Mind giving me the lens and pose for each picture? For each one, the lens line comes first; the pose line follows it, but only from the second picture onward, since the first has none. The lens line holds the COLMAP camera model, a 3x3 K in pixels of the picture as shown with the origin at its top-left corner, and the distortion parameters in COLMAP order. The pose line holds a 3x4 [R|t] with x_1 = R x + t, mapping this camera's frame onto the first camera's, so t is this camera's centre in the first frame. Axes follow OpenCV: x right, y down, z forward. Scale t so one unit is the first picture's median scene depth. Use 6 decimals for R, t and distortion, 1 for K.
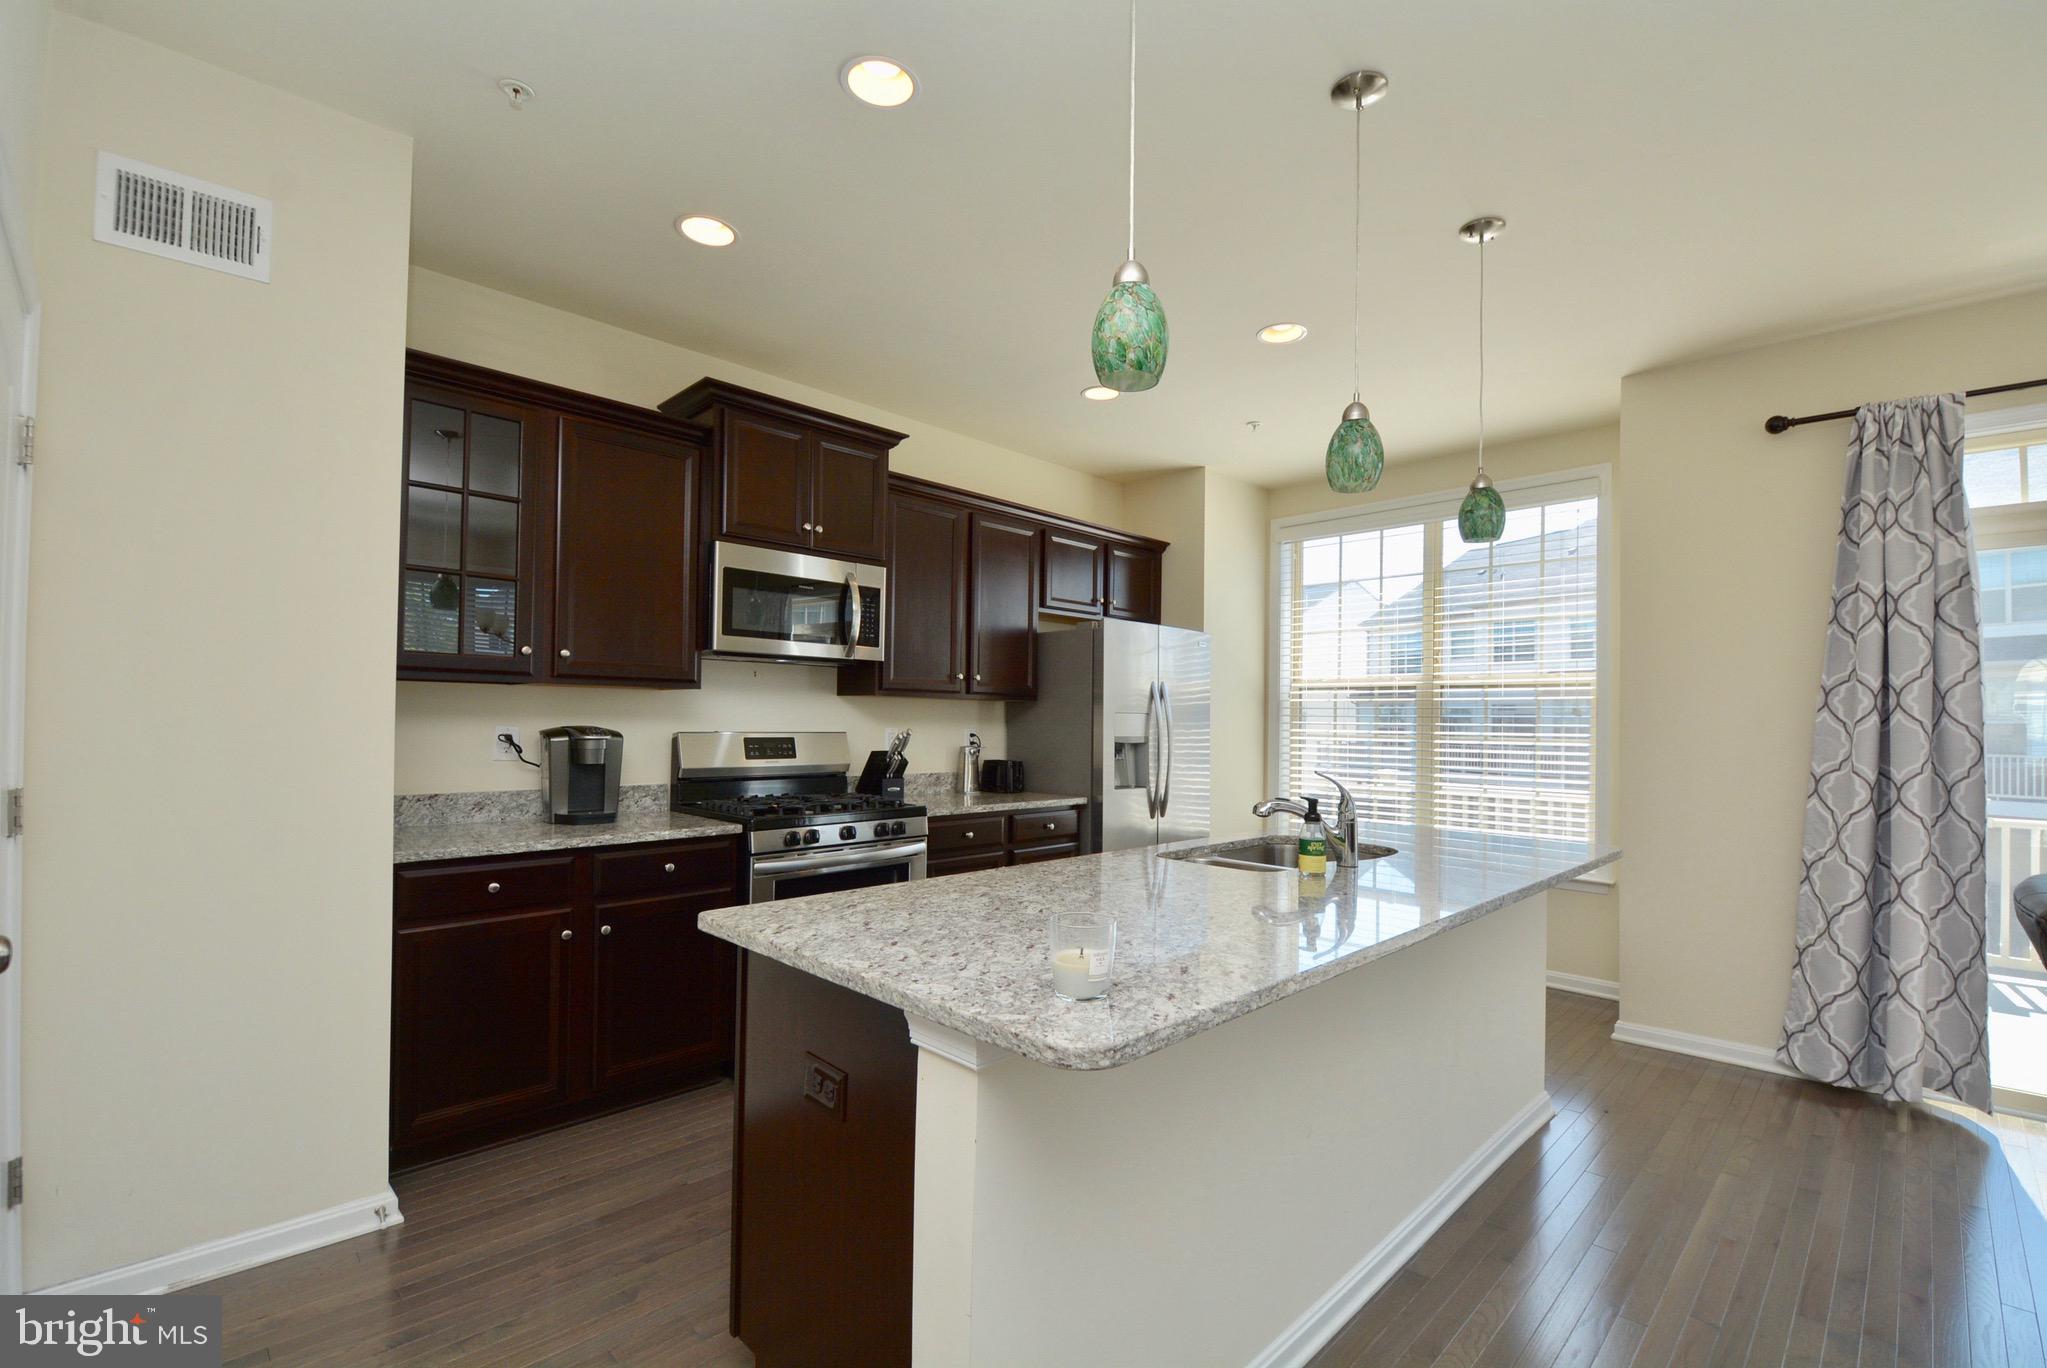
lens RADIAL K [[898.3, 0, 1049.4], [0, 898.3, 709.5], [0, 0, 1]] dist [0.013297, -0.020940]
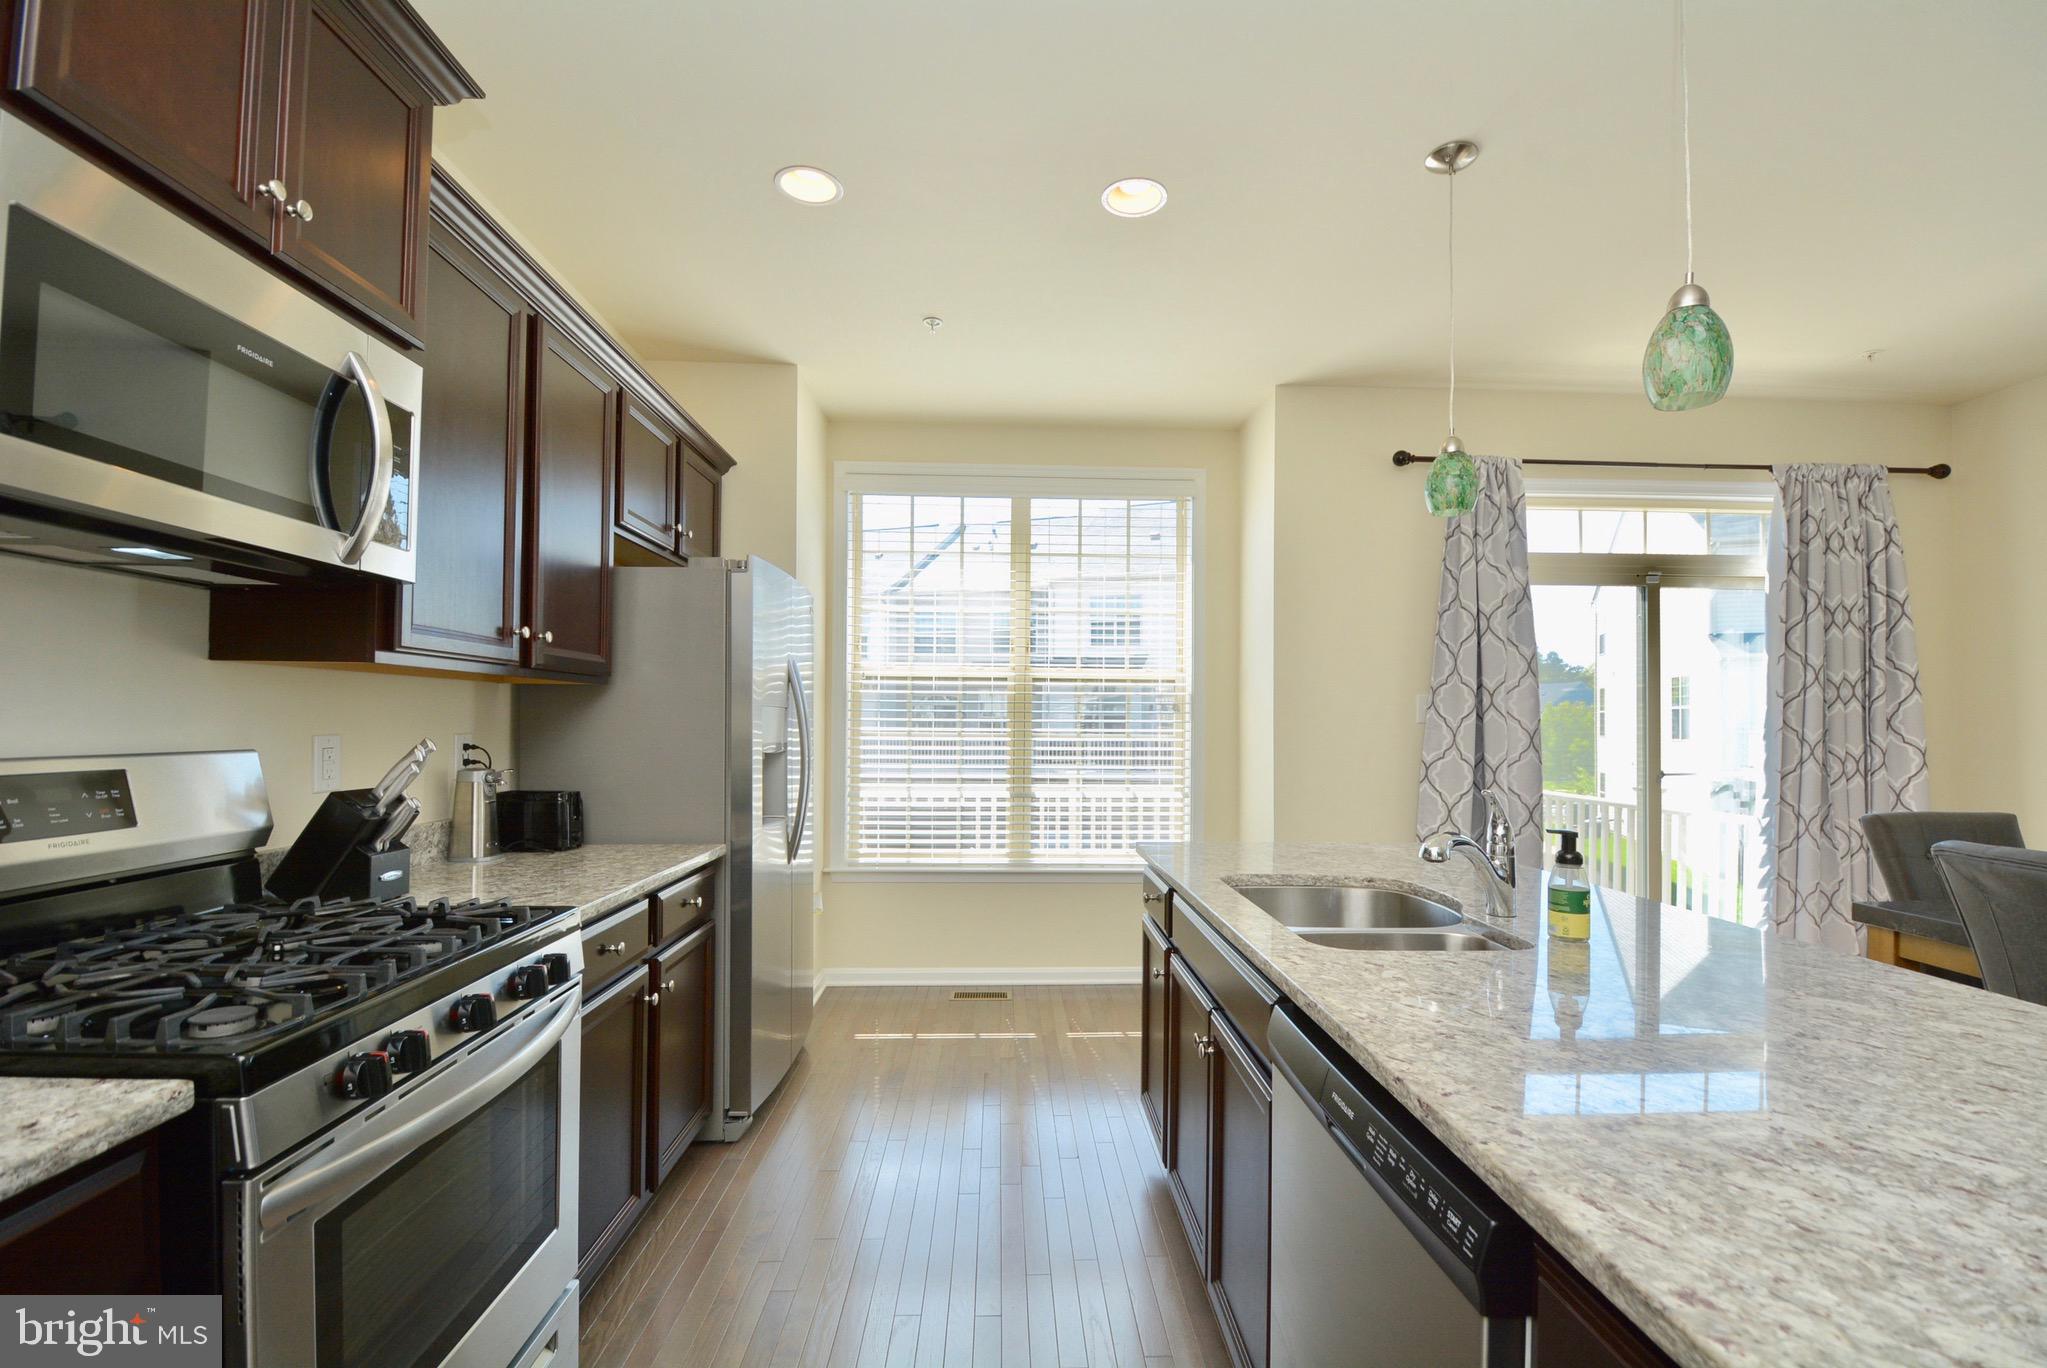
lens RADIAL K [[898.3, 0, 1049.4], [0, 898.3, 709.5], [0, 0, 1]] dist [0.013297, -0.020940]
pose [[0.674441, 0.002863, 0.738323, -0.361301], [-0.008261, 0.999959, 0.003669, 0.003055], [-0.738282, -0.008574, 0.674437, 0.587819]]
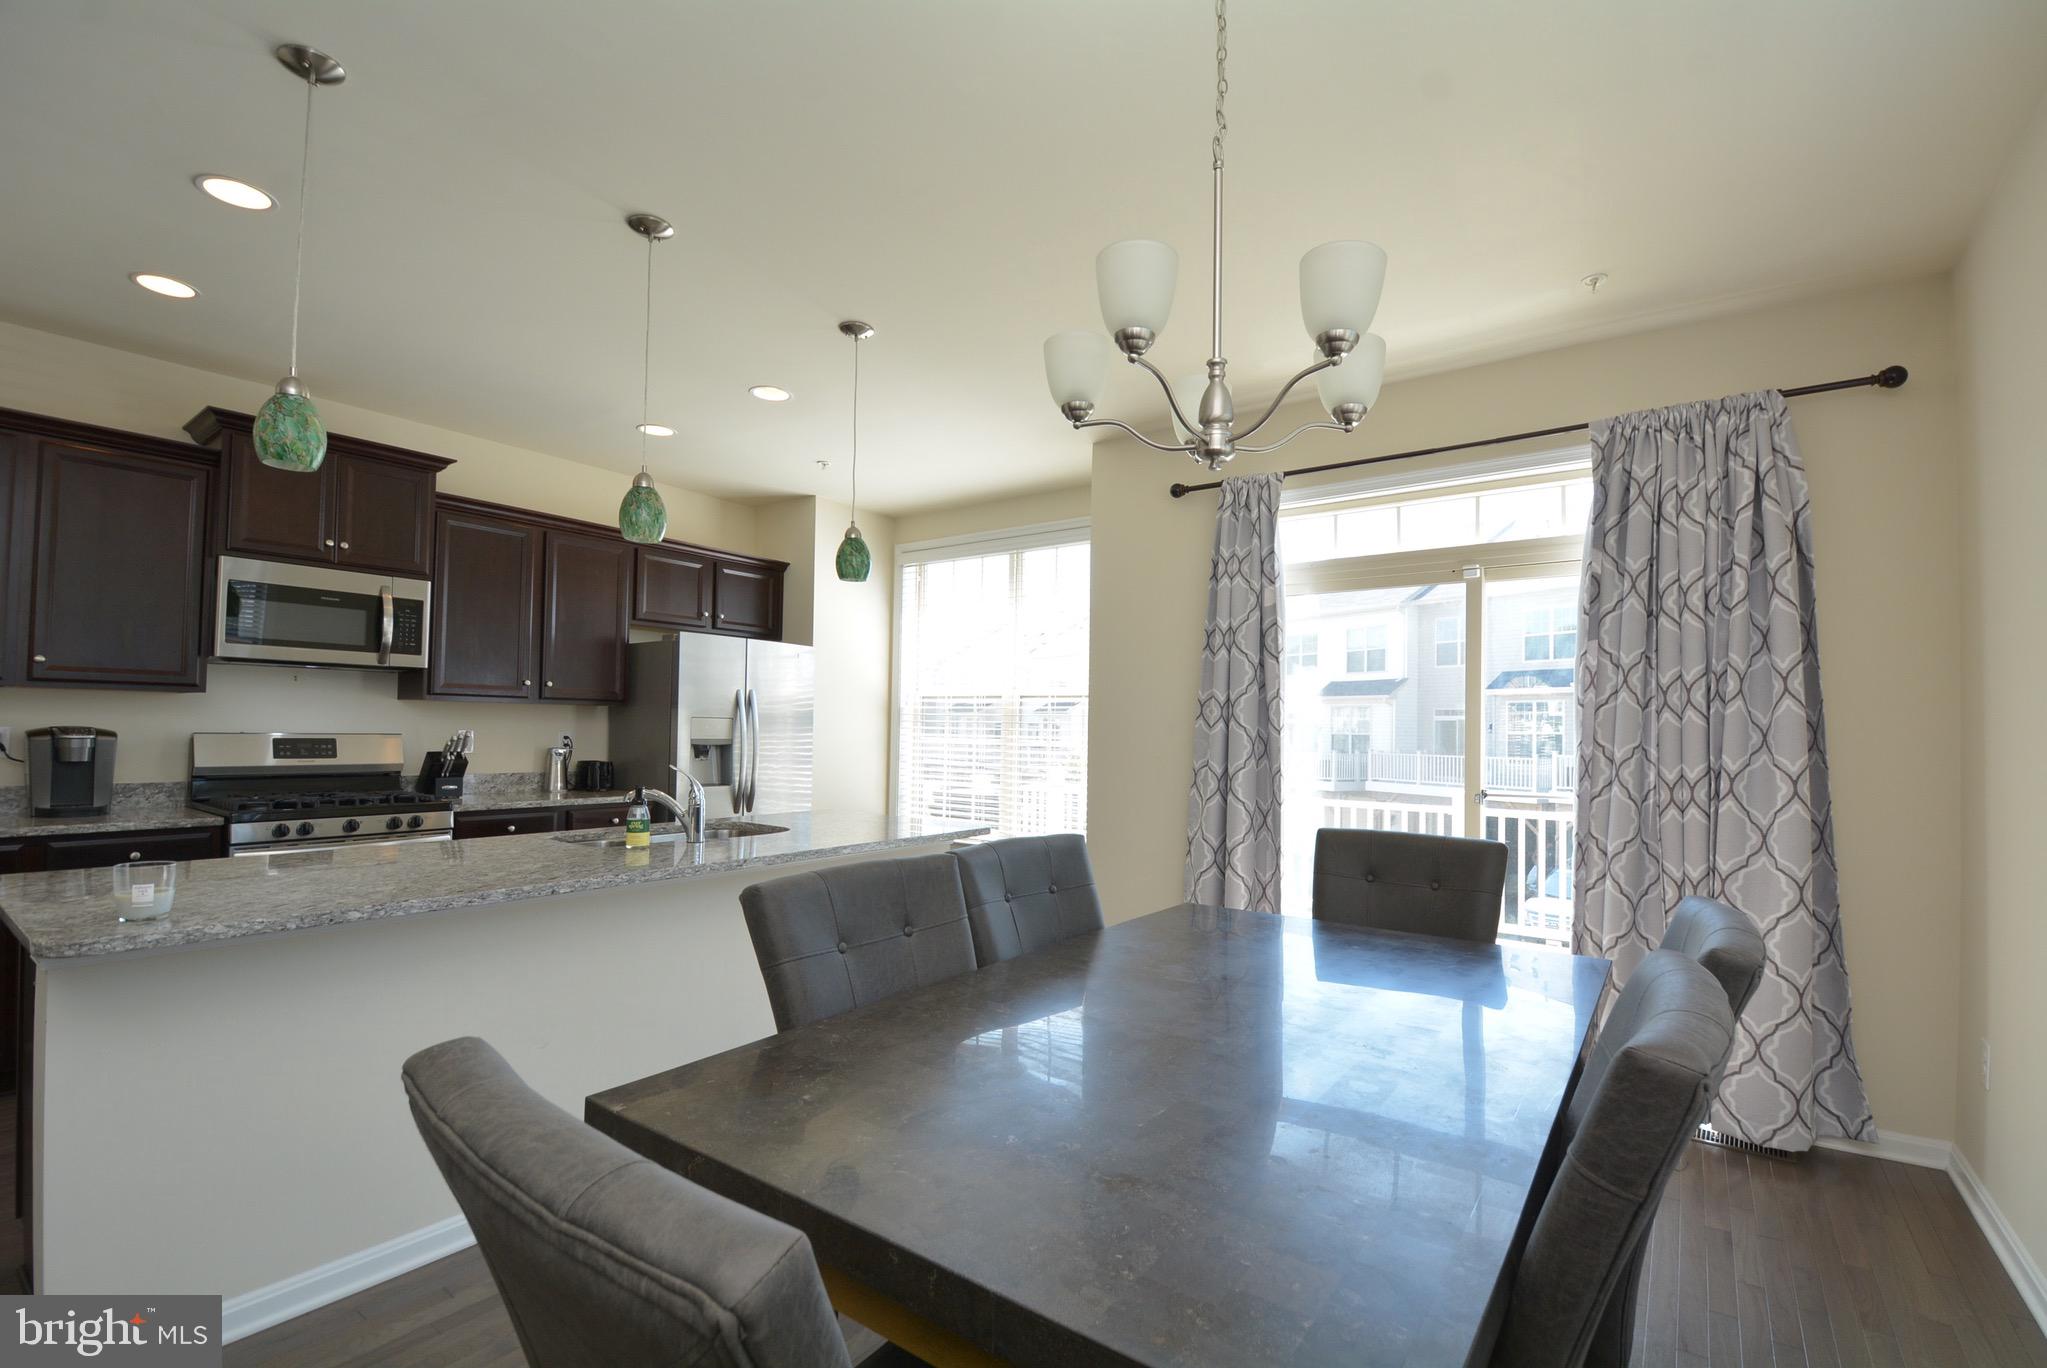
lens RADIAL K [[898.3, 0, 1049.4], [0, 898.3, 709.5], [0, 0, 1]] dist [0.013297, -0.020940]
pose [[0.987493, 0.007308, 0.157494, 0.464995], [-0.006360, 0.999959, -0.006523, -0.002203], [-0.157535, 0.005440, 0.987498, -0.223668]]
